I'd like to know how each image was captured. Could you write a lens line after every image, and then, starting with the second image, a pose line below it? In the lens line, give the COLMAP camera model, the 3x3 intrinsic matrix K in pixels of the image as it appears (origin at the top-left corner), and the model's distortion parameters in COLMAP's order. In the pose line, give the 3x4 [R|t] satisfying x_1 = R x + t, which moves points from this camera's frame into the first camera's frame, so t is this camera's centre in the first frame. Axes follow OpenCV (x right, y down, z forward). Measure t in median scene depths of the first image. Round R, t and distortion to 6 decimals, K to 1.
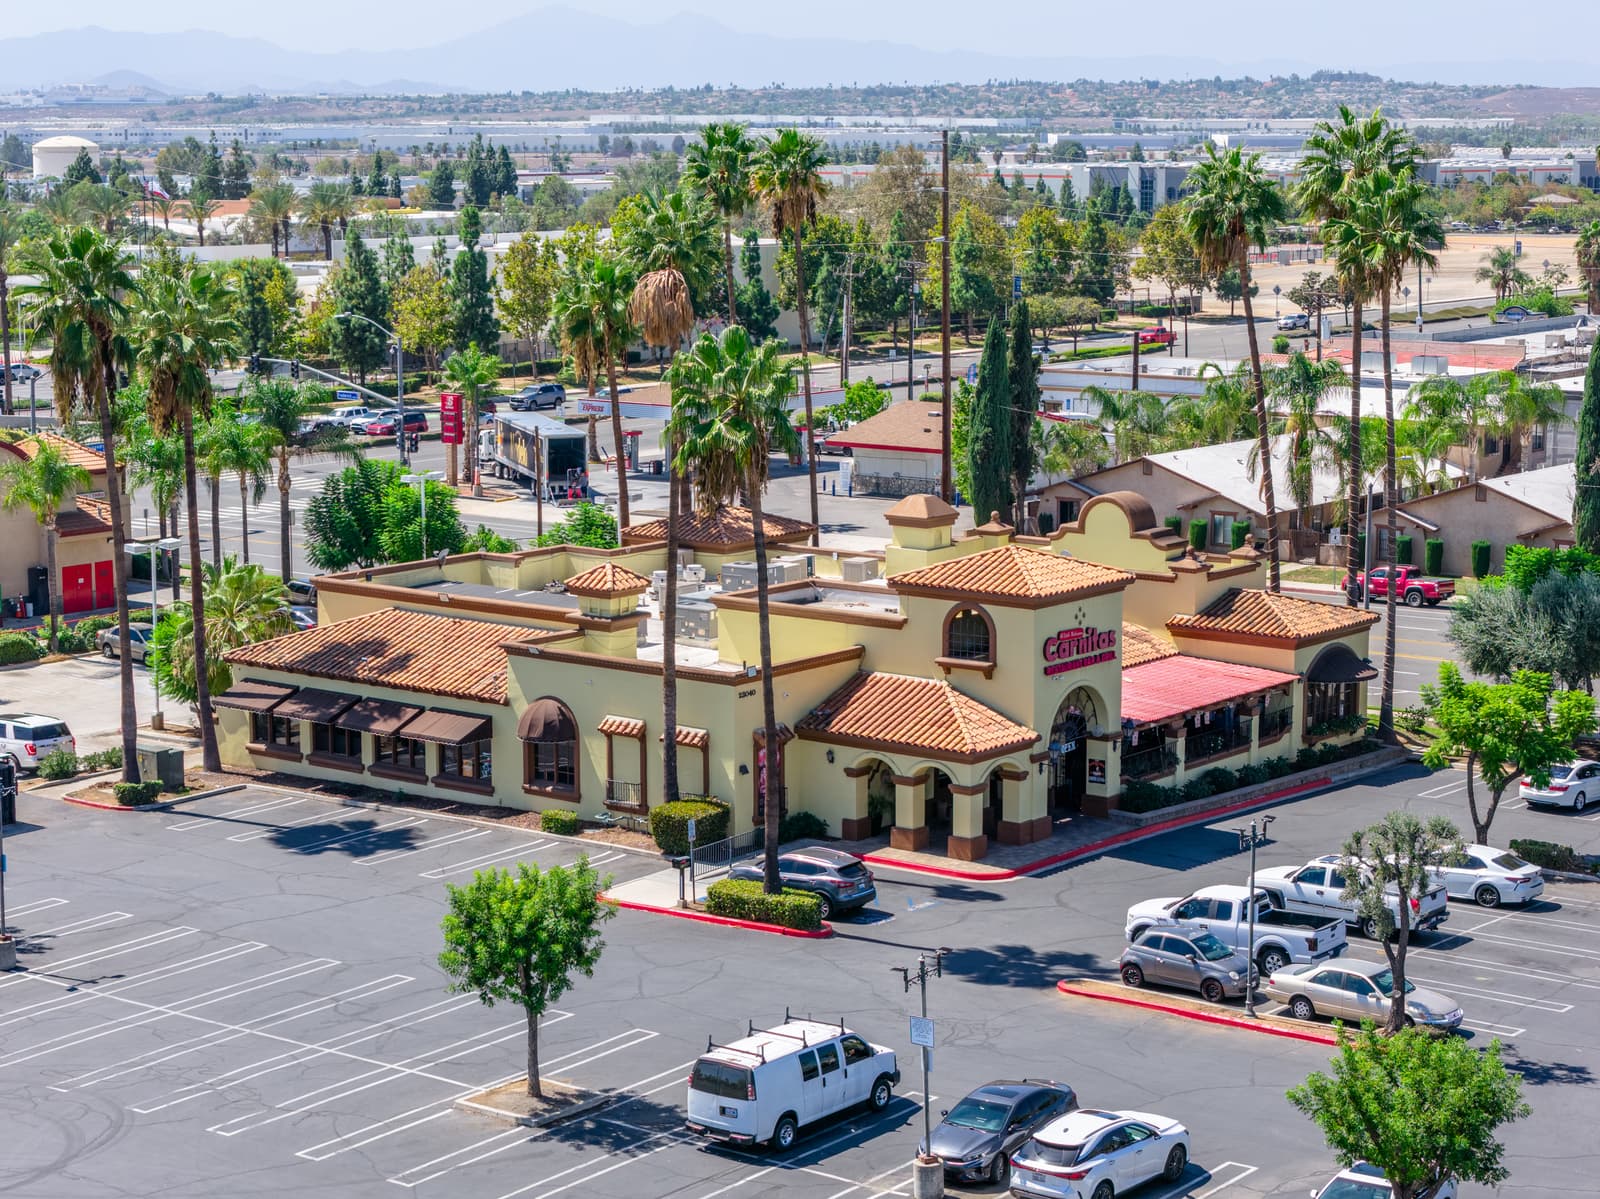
lens RADIAL K [[3172.3, 0, 803.8], [0, 3172.3, 601.6], [0, 0, 1]] dist [0.017691, 0.000000]
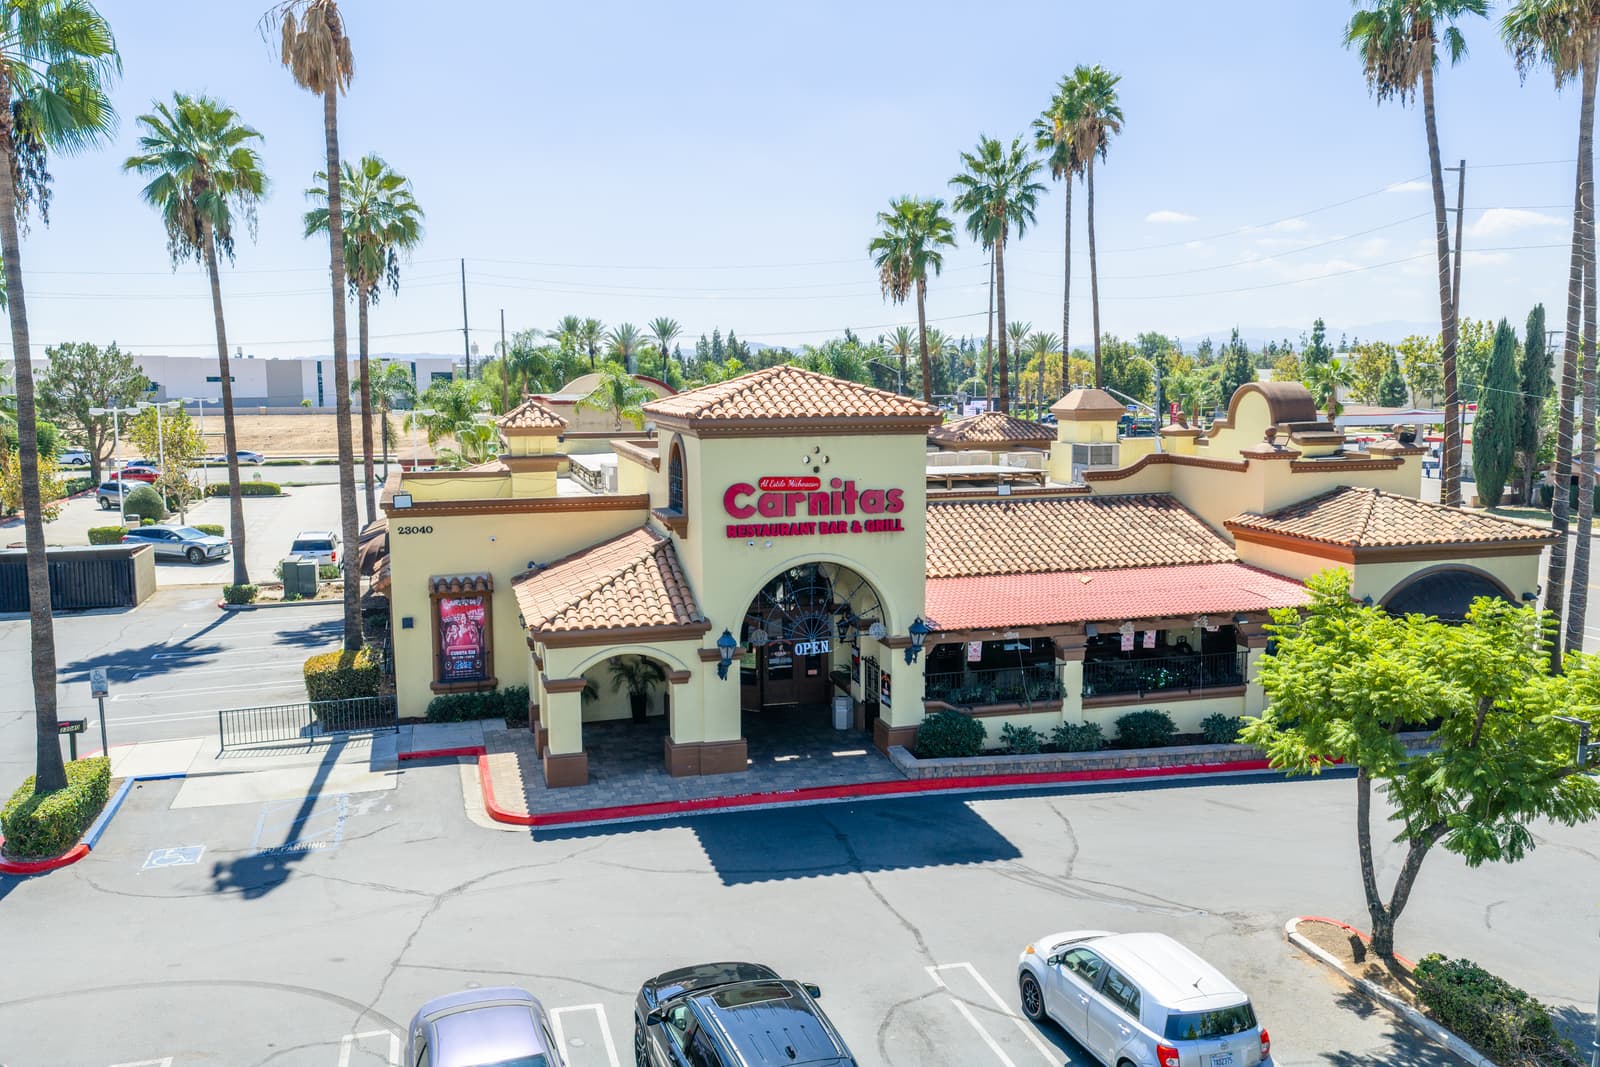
lens RADIAL K [[1310.2, 0, 795.6], [0, 1310.2, 531.6], [0, 0, 1]] dist [0.012703, -0.002881]
pose [[0.795349, 0.069989, -0.602097, 0.249452], [-0.084647, 0.996403, 0.004009, 0.018796], [0.600212, 0.047777, 0.798413, 0.747787]]
